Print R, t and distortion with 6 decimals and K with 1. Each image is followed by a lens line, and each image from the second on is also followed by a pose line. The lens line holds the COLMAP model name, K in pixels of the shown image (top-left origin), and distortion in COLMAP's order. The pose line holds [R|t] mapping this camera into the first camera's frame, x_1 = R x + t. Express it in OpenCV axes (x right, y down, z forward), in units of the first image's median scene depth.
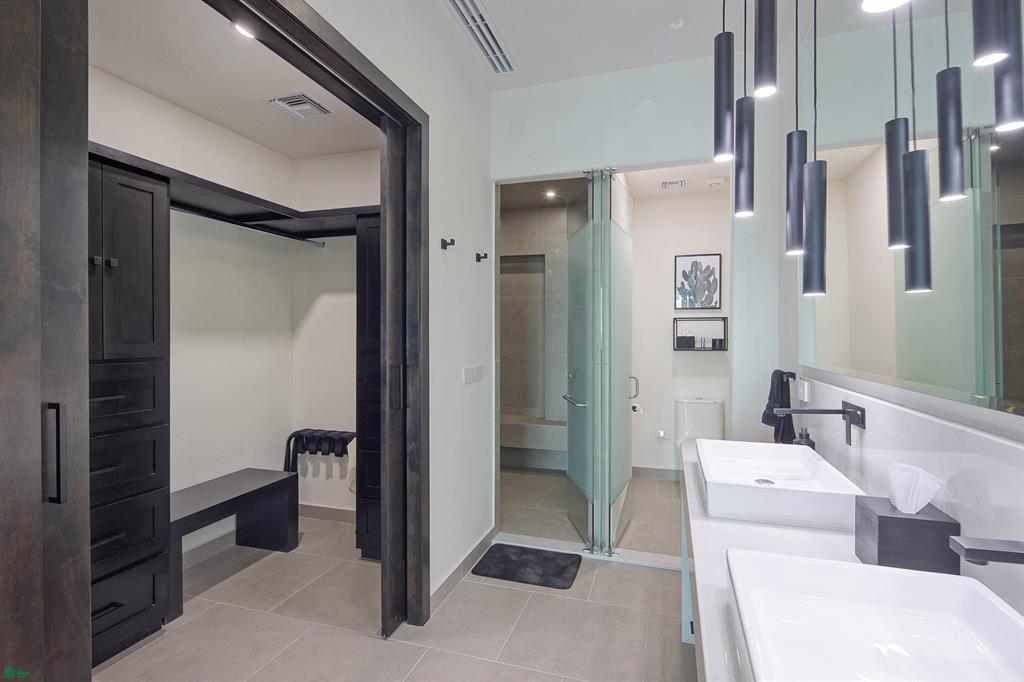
lens RADIAL K [[496.9, 0, 509.6], [0, 496.9, 338.0], [0, 0, 1]] dist [0.004759, -0.005844]
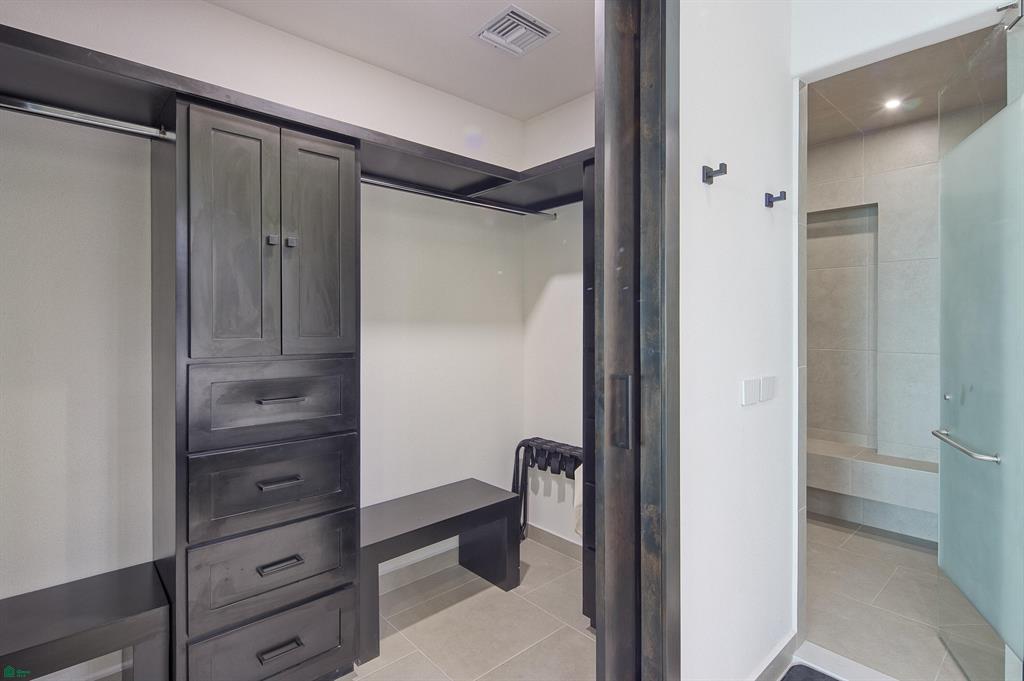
lens RADIAL K [[496.9, 0, 508.7], [0, 496.9, 329.3], [0, 0, 1]] dist [0.004759, -0.005844]
pose [[0.863083, 0.000852, -0.505062, -0.029500], [-0.000442, 0.999999, 0.000932, -0.001581], [0.505062, -0.000582, 0.863083, 0.294921]]
